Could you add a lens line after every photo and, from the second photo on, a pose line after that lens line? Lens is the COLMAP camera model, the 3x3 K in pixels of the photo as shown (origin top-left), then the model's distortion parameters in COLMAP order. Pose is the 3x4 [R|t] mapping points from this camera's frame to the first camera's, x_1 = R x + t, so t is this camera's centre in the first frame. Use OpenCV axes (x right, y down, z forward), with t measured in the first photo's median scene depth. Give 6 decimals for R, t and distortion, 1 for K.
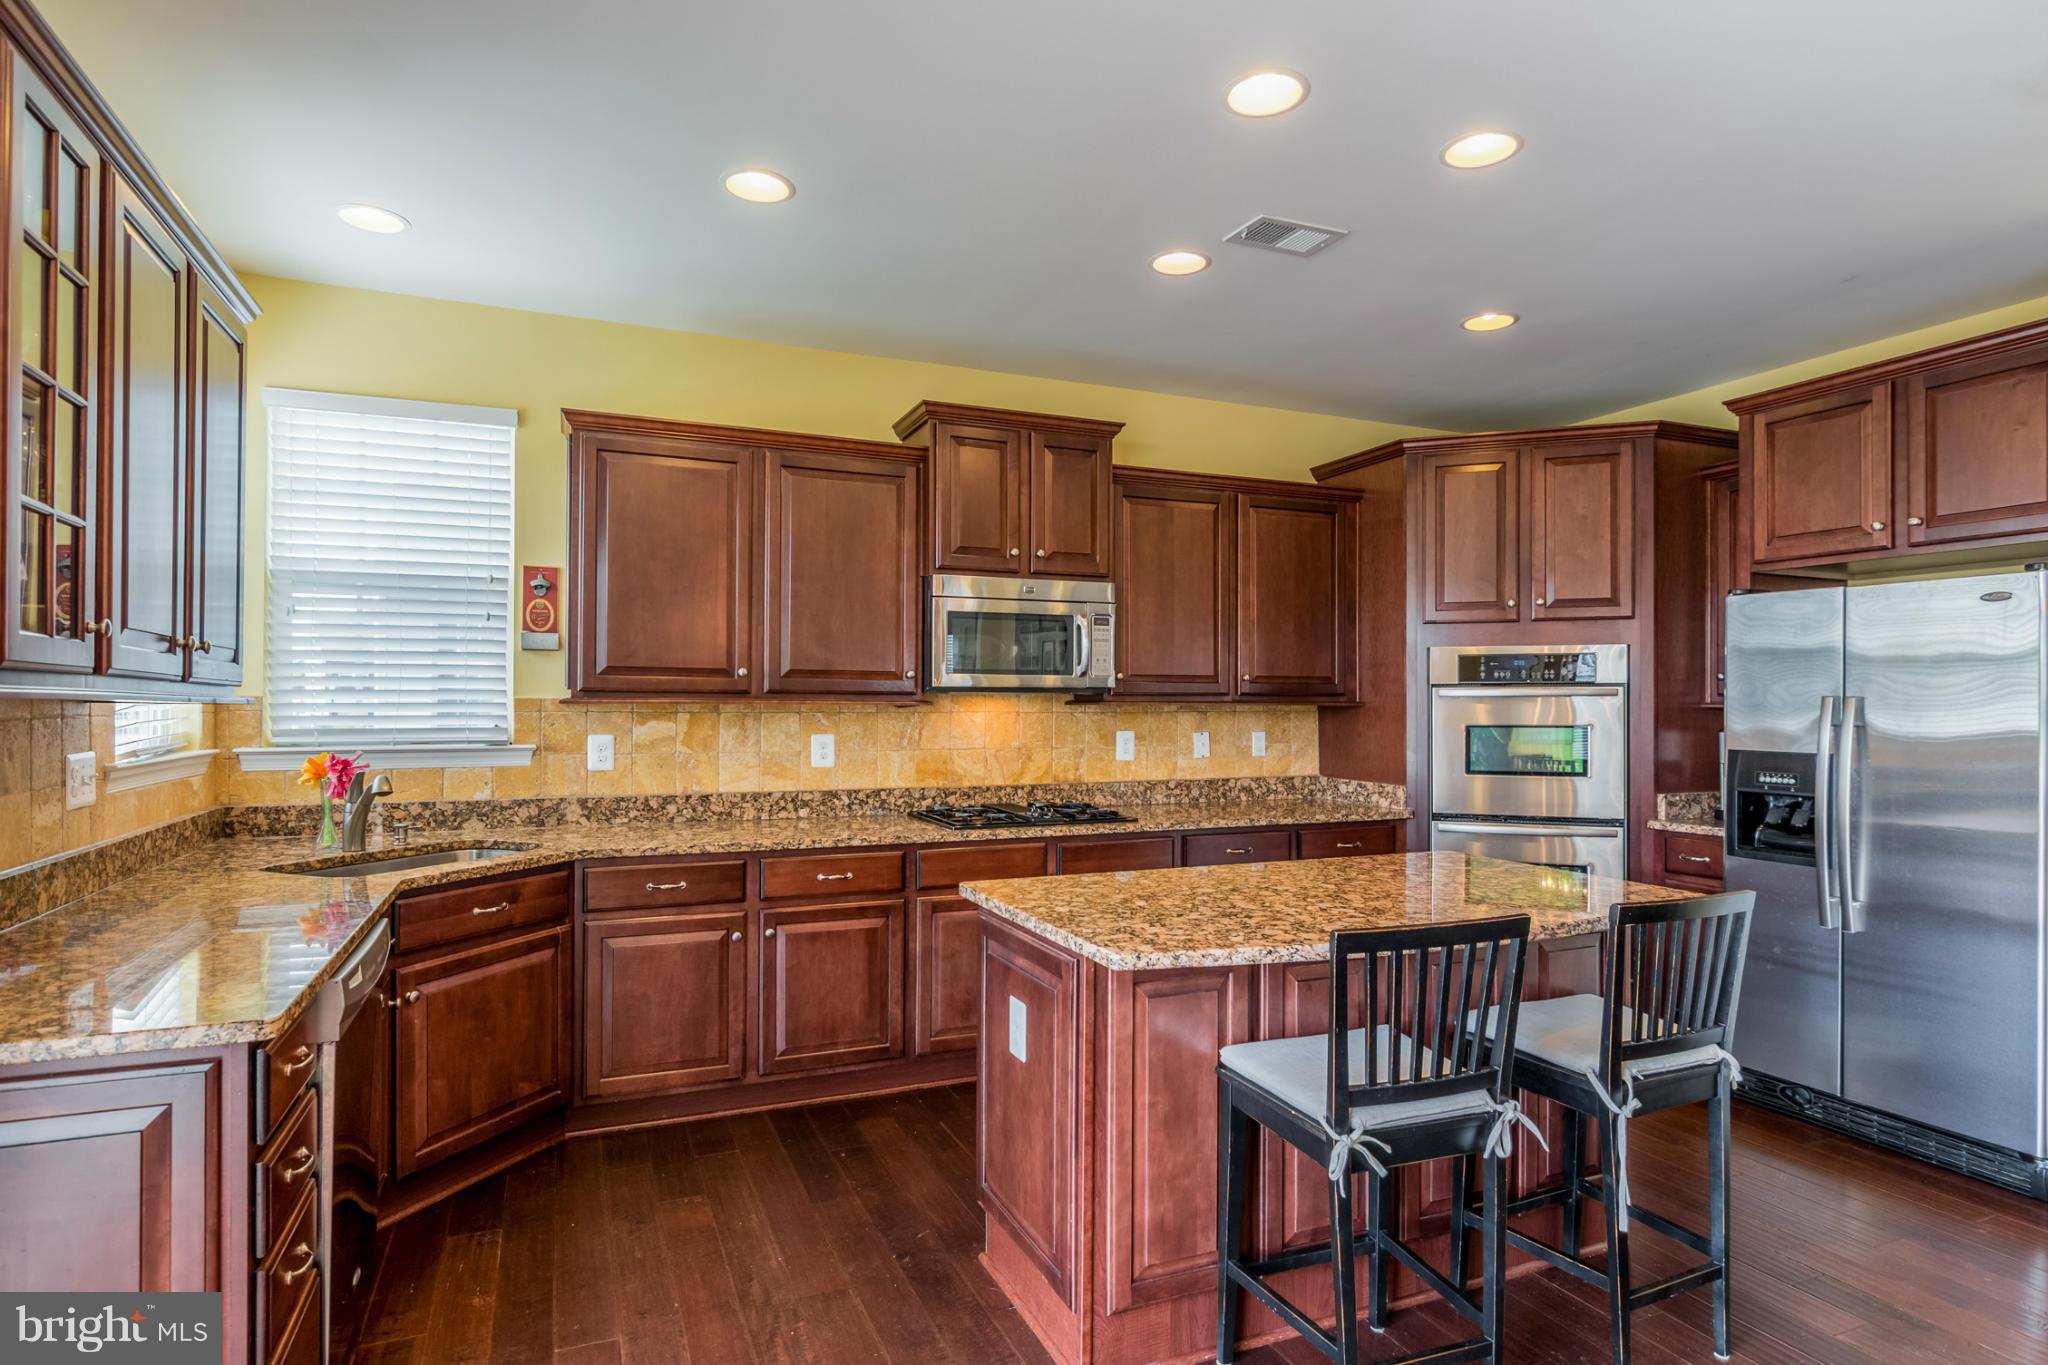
lens RADIAL K [[1120.2, 0, 1009.4], [0, 1120.2, 700.2], [0, 0, 1]] dist [-0.007848, 0.000545]
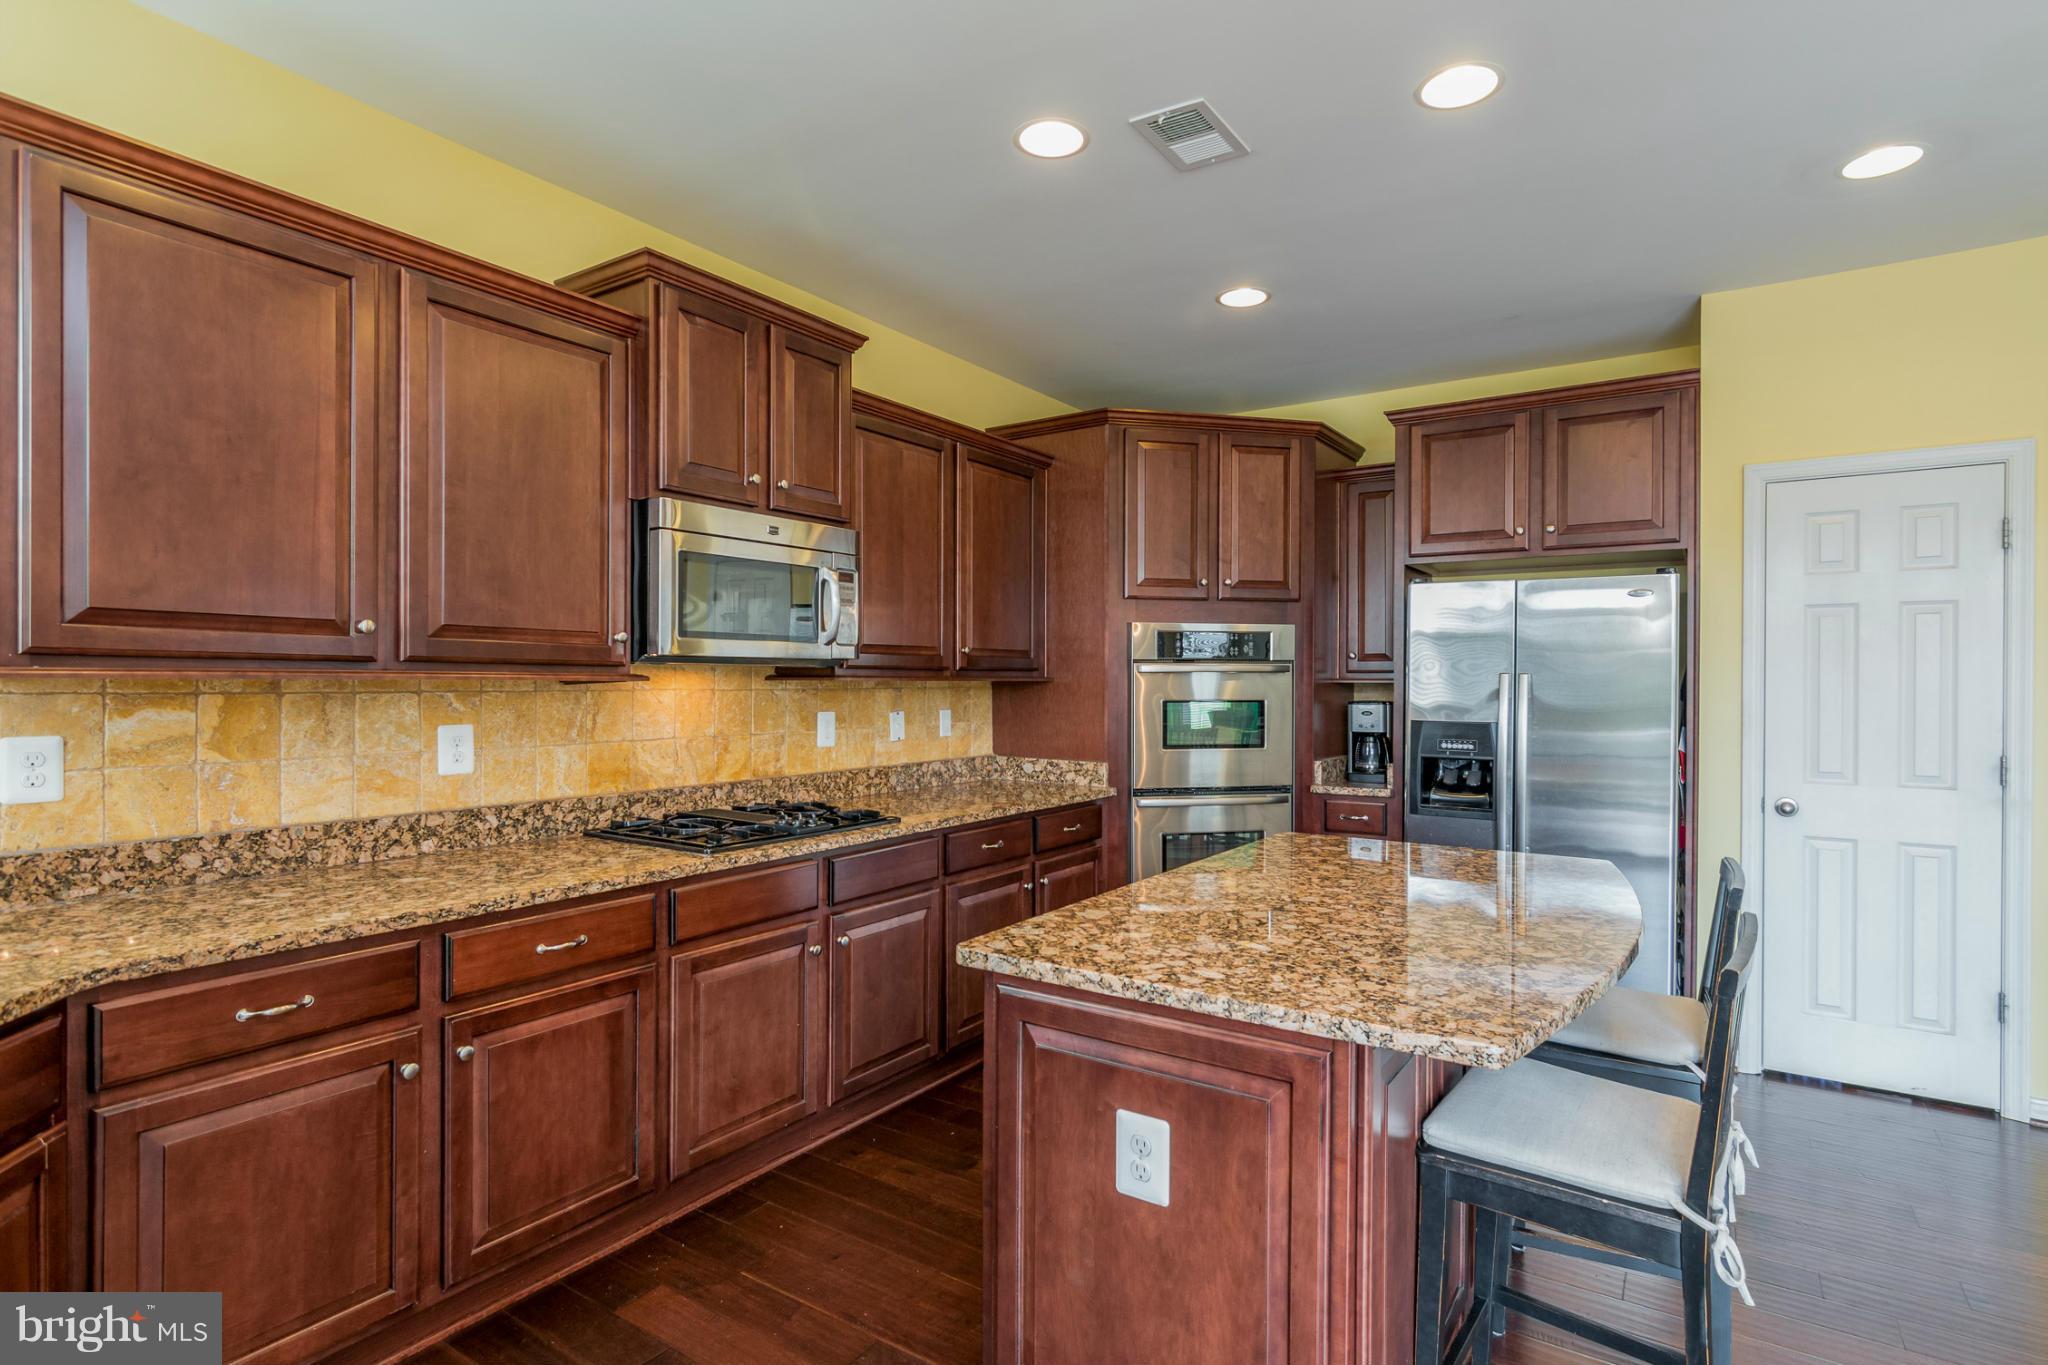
lens RADIAL K [[1047.4, 0, 1022.2], [0, 1047.4, 689.4], [0, 0, 1]] dist [-0.006675, 0.002717]
pose [[0.828329, -0.004611, 0.560222, -0.245364], [-0.002945, 0.999916, 0.012584, 0.000754], [-0.560234, -0.012074, 0.828247, 0.312259]]
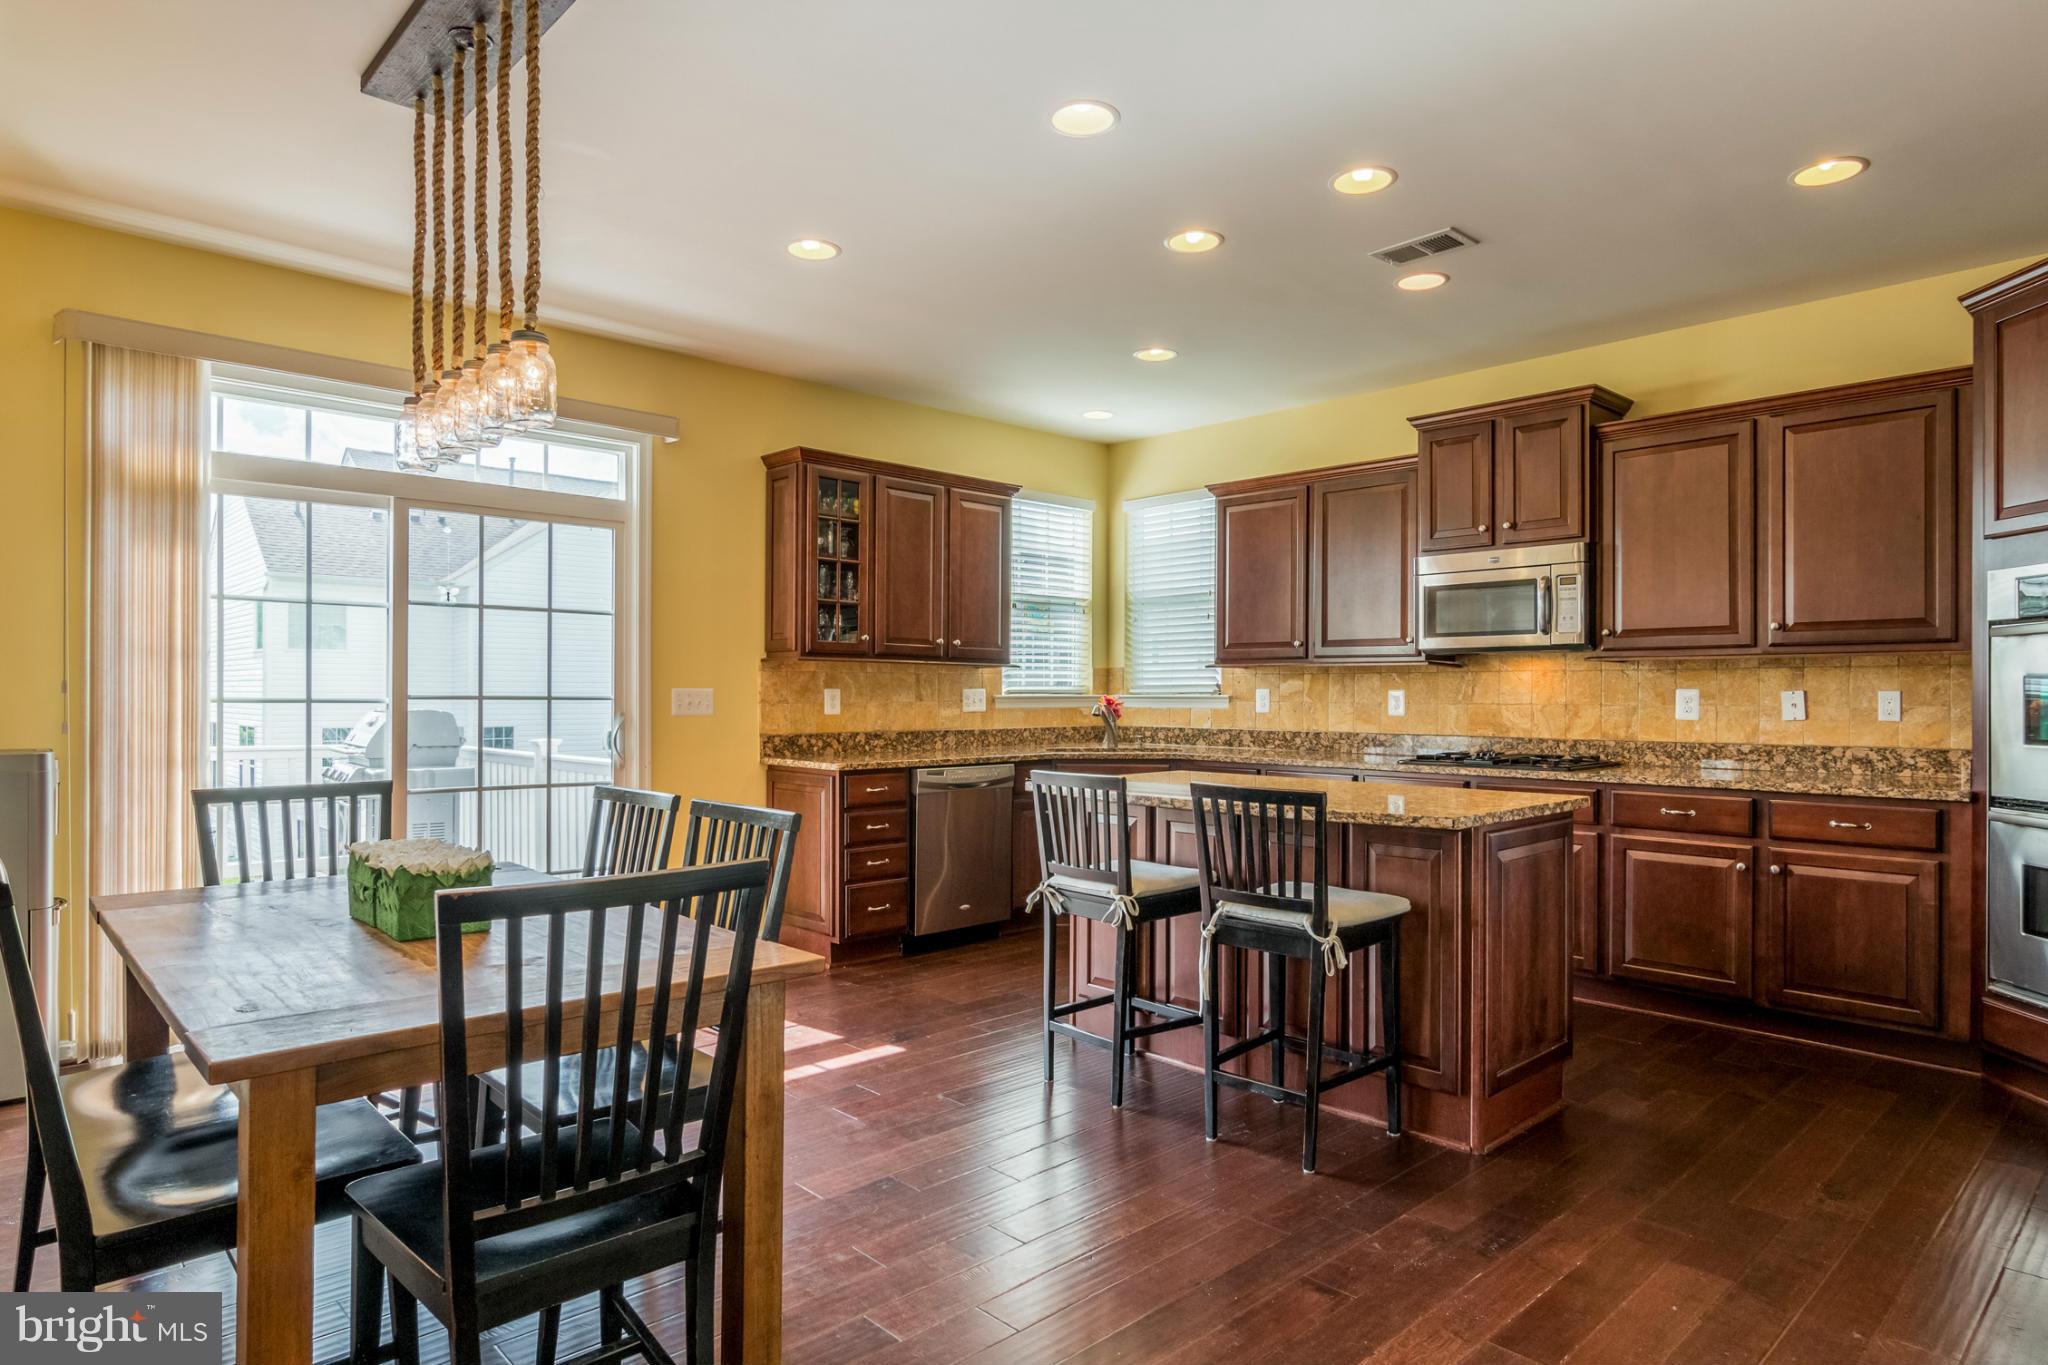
lens RADIAL K [[1120.2, 0, 1026.0], [0, 1120.2, 682.1], [0, 0, 1]] dist [-0.007848, 0.000545]
pose [[0.353669, -0.010502, -0.935312, 0.910660], [-0.000833, 0.999933, -0.011543, 0.038037], [0.935370, 0.004861, 0.353636, 0.162762]]
